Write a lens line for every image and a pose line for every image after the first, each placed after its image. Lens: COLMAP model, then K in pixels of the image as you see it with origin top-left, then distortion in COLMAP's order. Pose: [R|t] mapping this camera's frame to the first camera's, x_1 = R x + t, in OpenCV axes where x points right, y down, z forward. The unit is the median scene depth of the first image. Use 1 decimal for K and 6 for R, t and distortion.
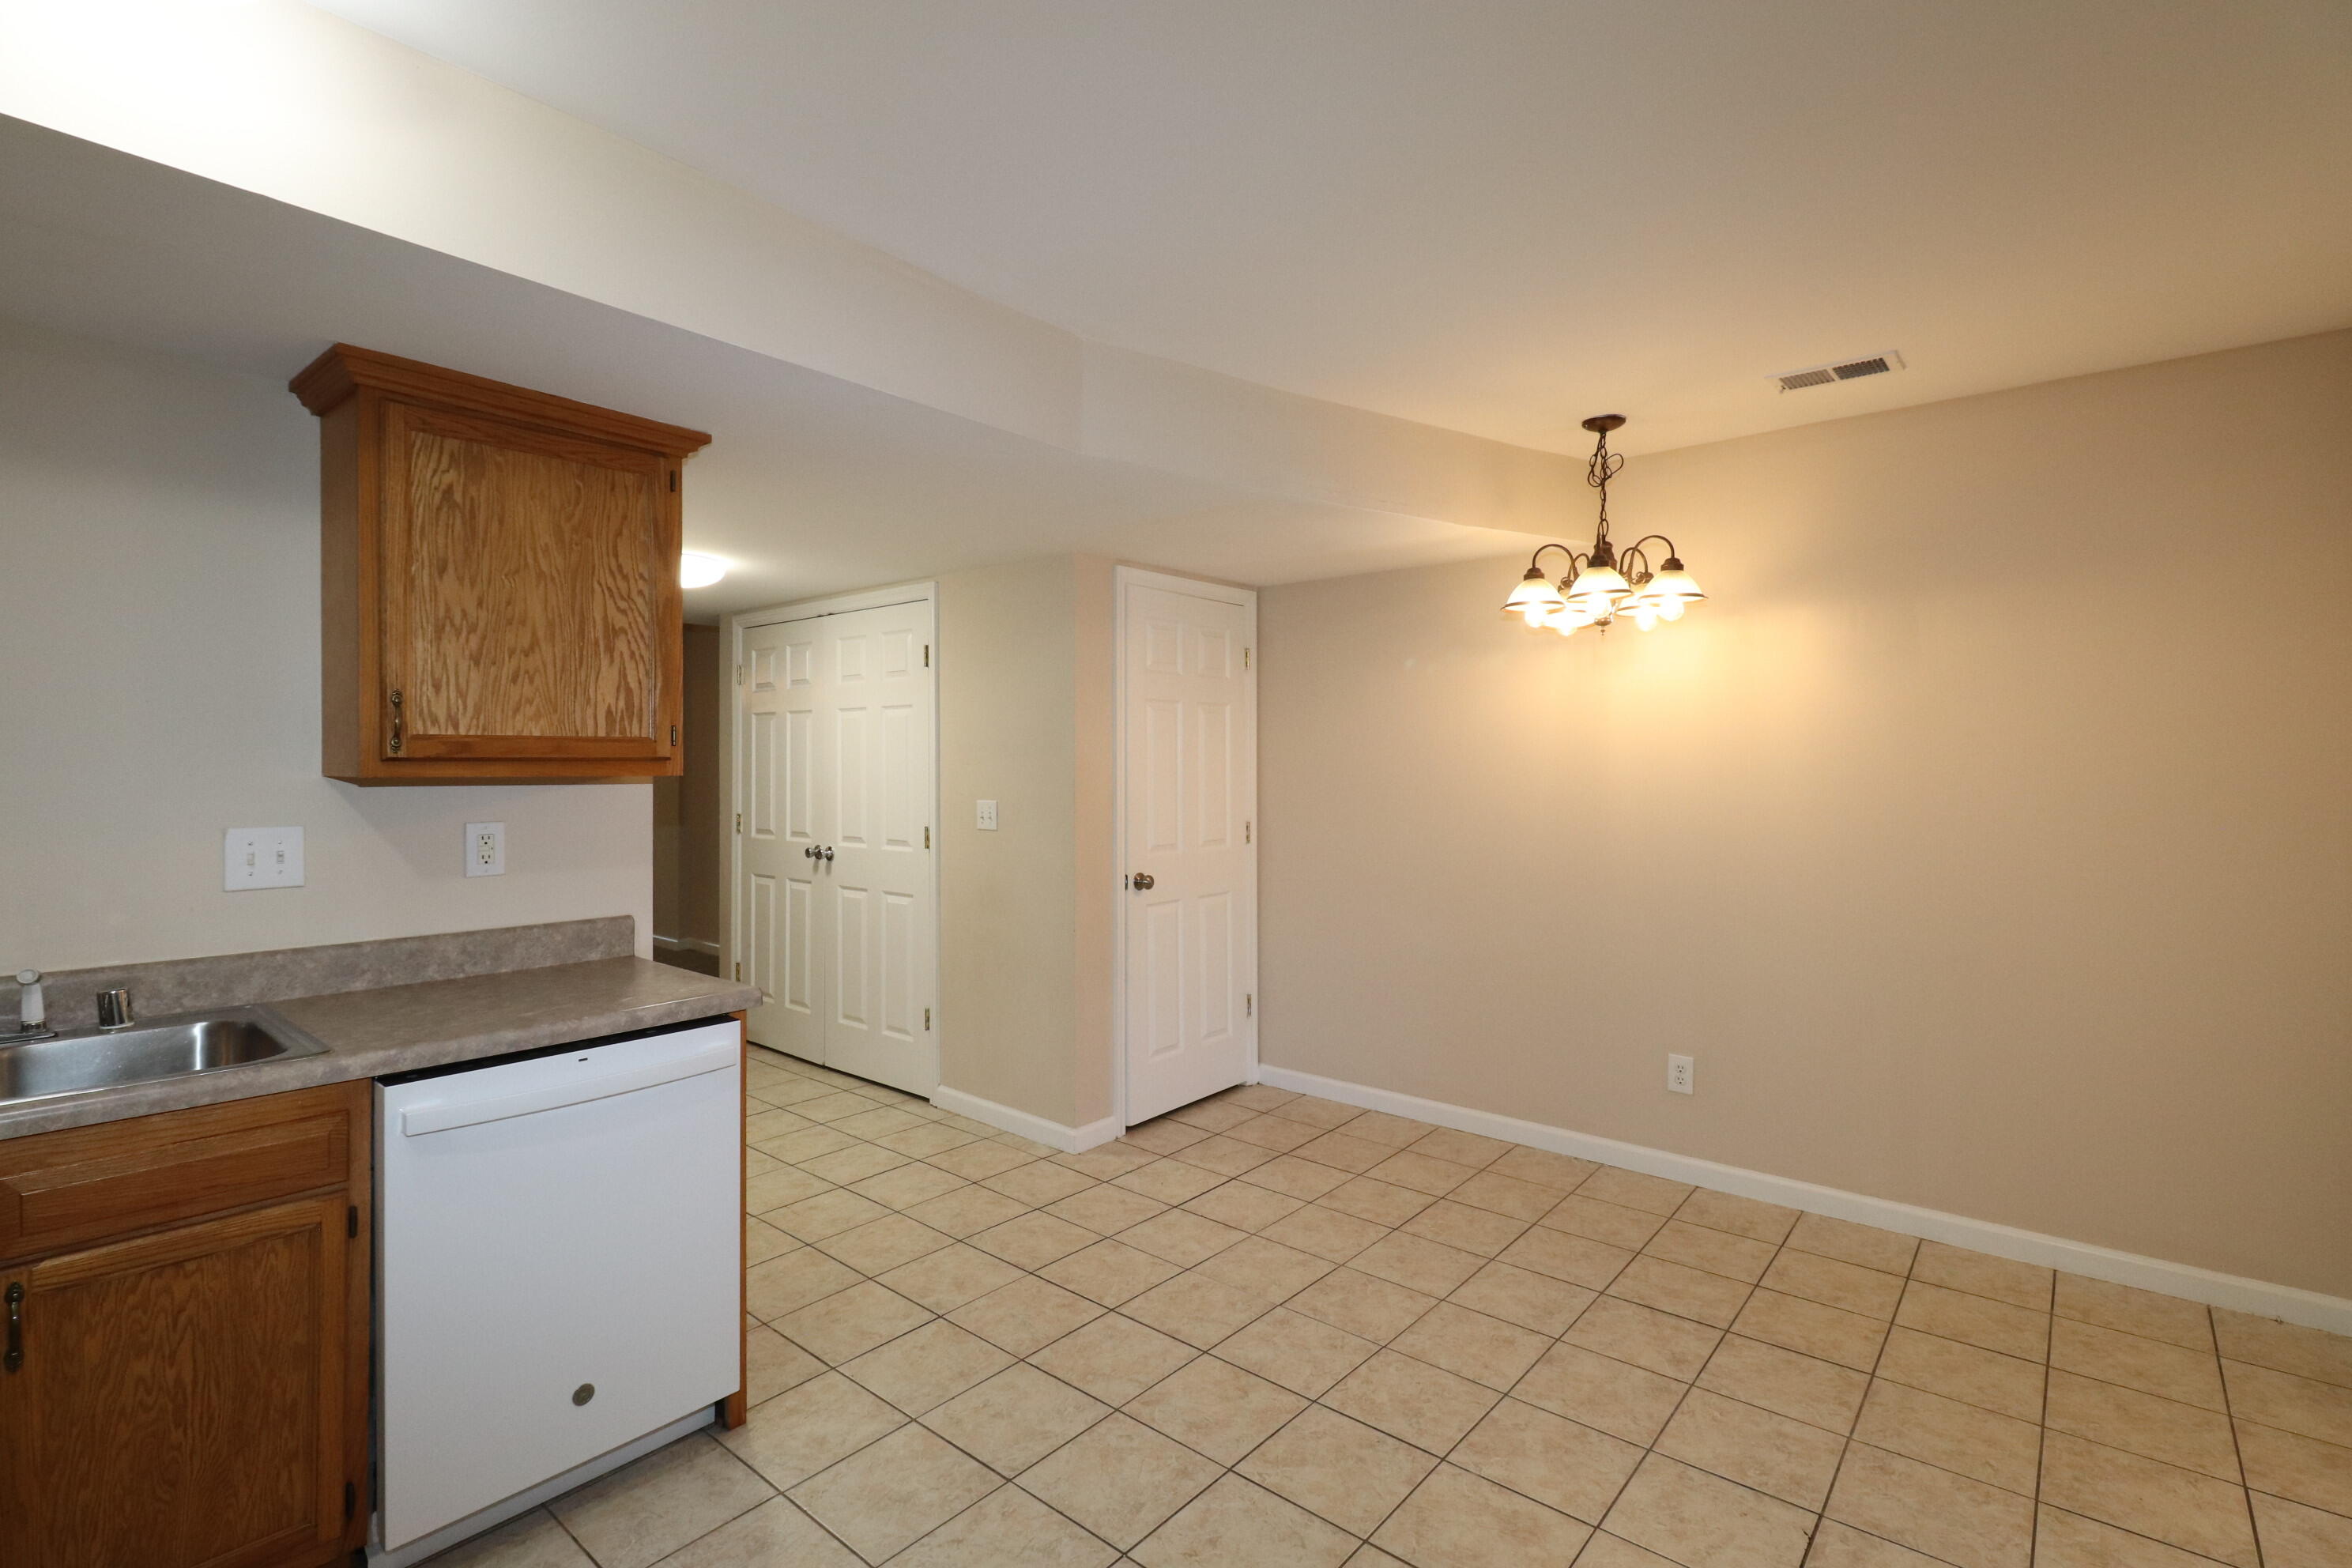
lens RADIAL K [[1091.9, 0, 1180.0], [0, 1091.9, 773.0], [0, 0, 1]] dist [0.004397, -0.001907]
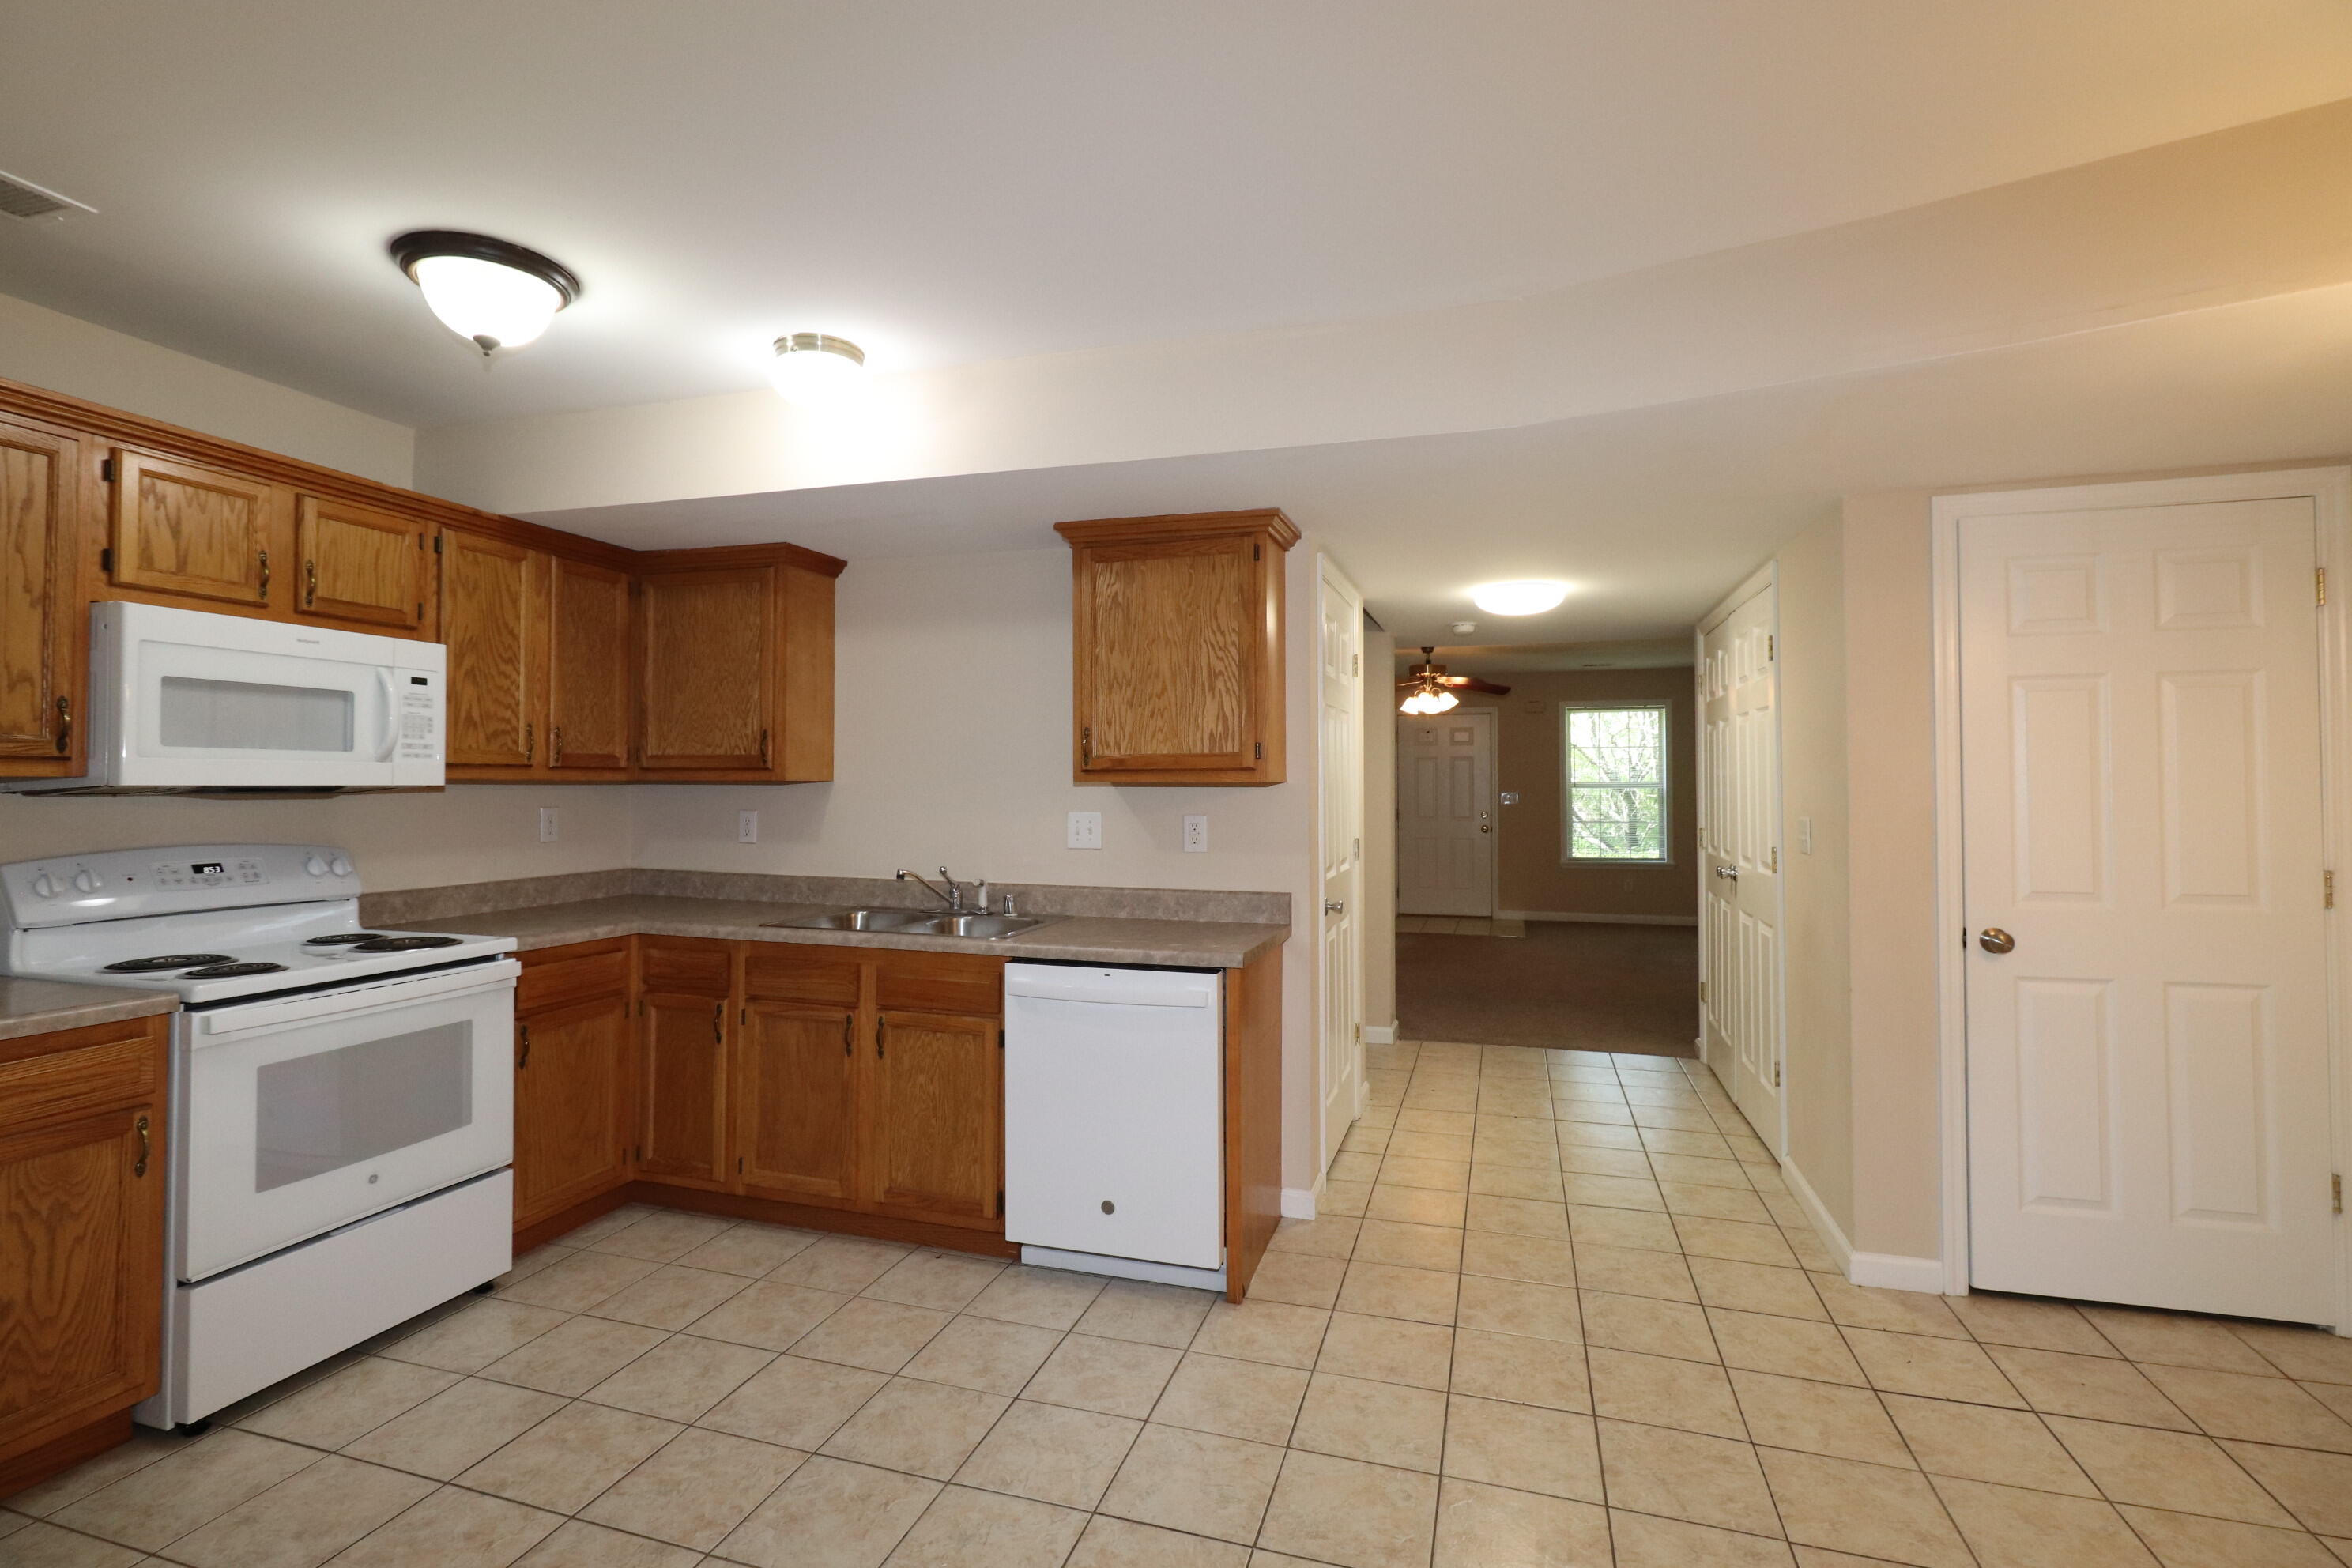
lens RADIAL K [[1091.9, 0, 1174.9], [0, 1091.9, 774.9], [0, 0, 1]] dist [0.004397, -0.001907]
pose [[0.390146, -0.008125, -0.920717, 0.699909], [-0.007016, 0.999906, -0.011797, 0.009997], [0.920726, 0.011063, 0.390052, 0.432447]]
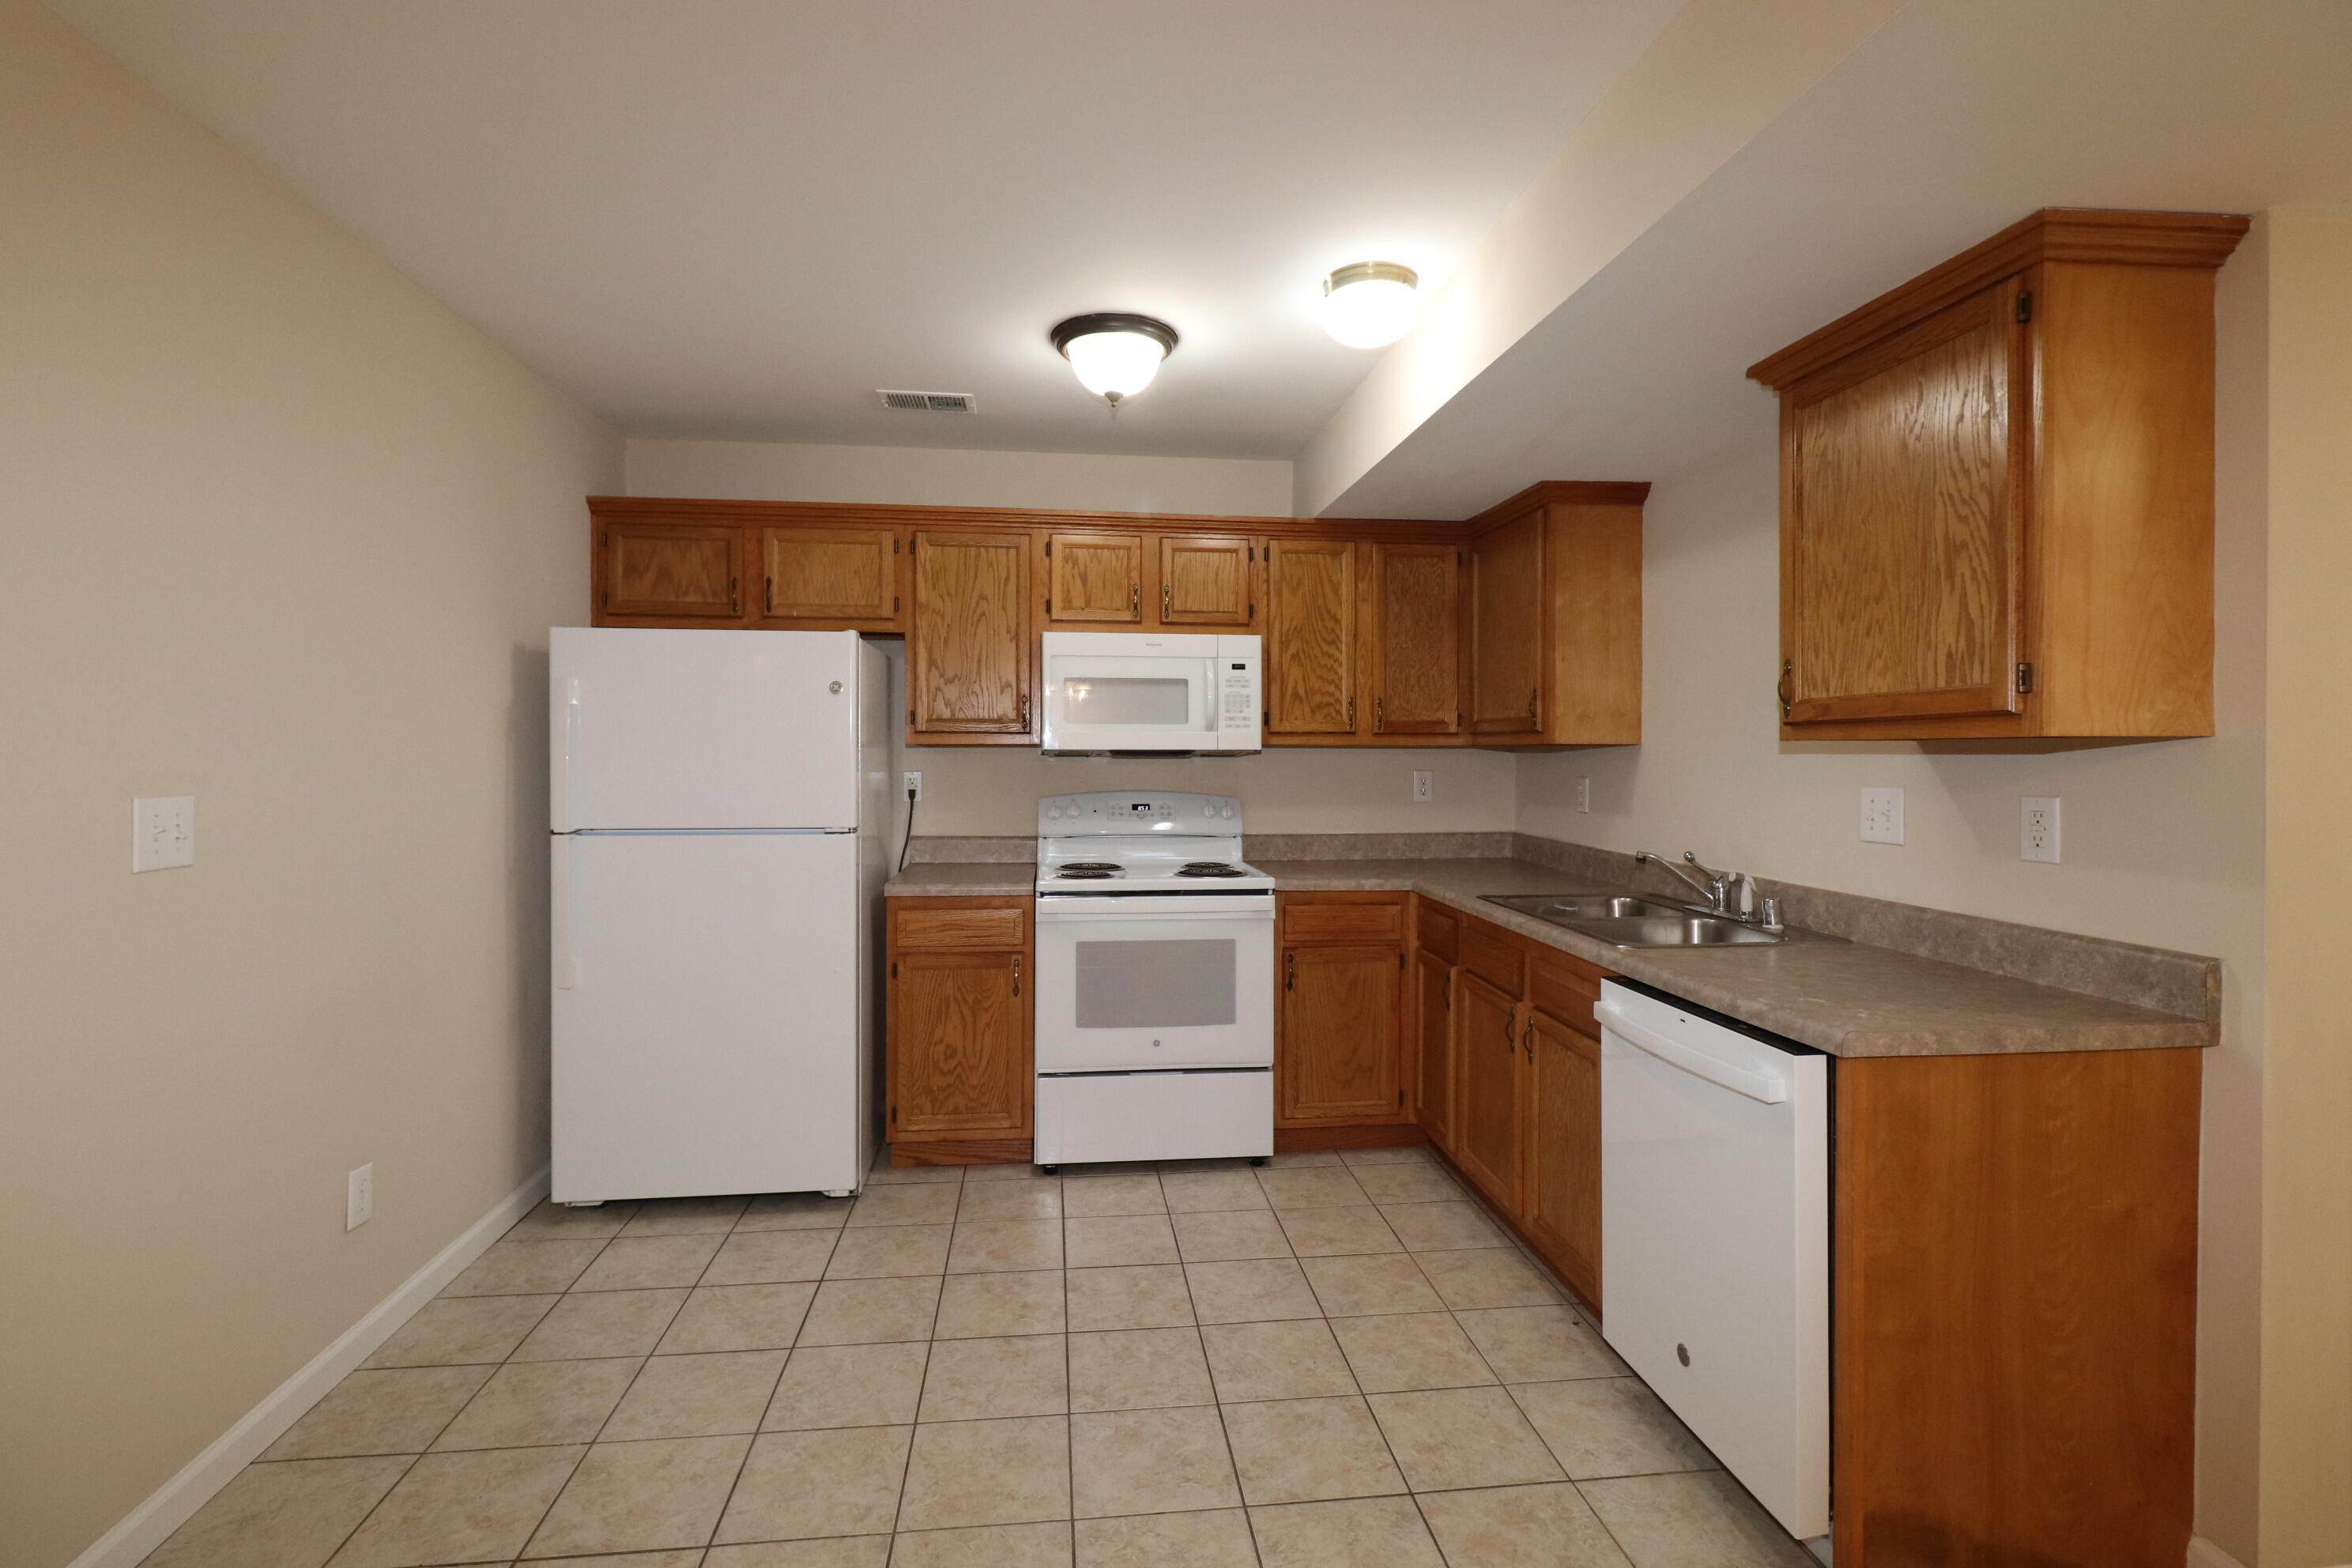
lens RADIAL K [[1091.9, 0, 1165.9], [0, 1091.9, 774.9], [0, 0, 1]] dist [0.004397, -0.001907]
pose [[-0.689578, 0.012882, -0.724097, 0.422701], [-0.005423, 0.999722, 0.022950, 0.014167], [0.724191, 0.019753, -0.689316, 1.132475]]
